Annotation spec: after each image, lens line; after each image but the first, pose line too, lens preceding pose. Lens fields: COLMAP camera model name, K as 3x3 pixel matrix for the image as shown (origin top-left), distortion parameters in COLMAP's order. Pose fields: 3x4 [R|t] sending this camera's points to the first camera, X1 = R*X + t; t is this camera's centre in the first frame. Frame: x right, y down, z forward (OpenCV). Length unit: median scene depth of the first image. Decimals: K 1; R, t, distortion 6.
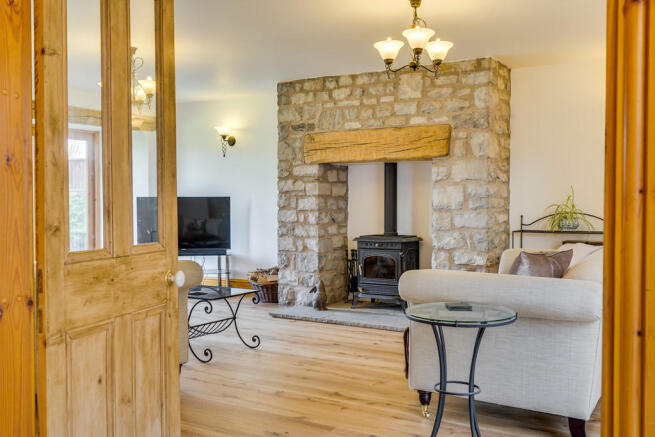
lens RADIAL K [[644.0, 0, 318.5], [0, 644.0, 216.8], [0, 0, 1]] dist [-0.003637, -0.005634]
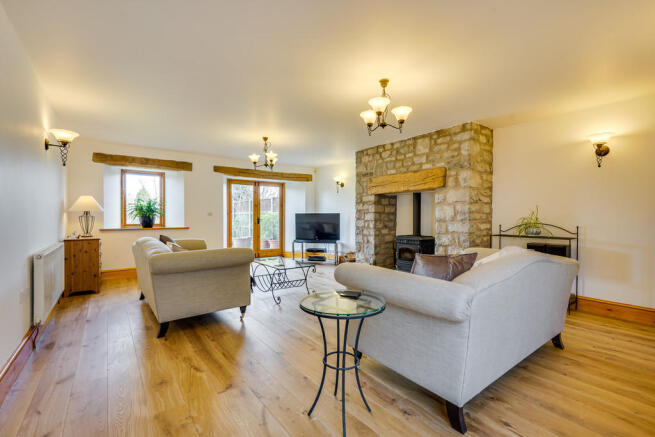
lens RADIAL K [[293.7, 0, 326.1], [0, 293.7, 220.1], [0, 0, 1]] dist [-0.002085, 0.000140]
pose [[0.932958, 0.006624, -0.359924, 0.177960], [-0.010993, 0.999889, -0.010091, -0.001654], [0.359817, 0.013371, 0.932927, 0.201637]]
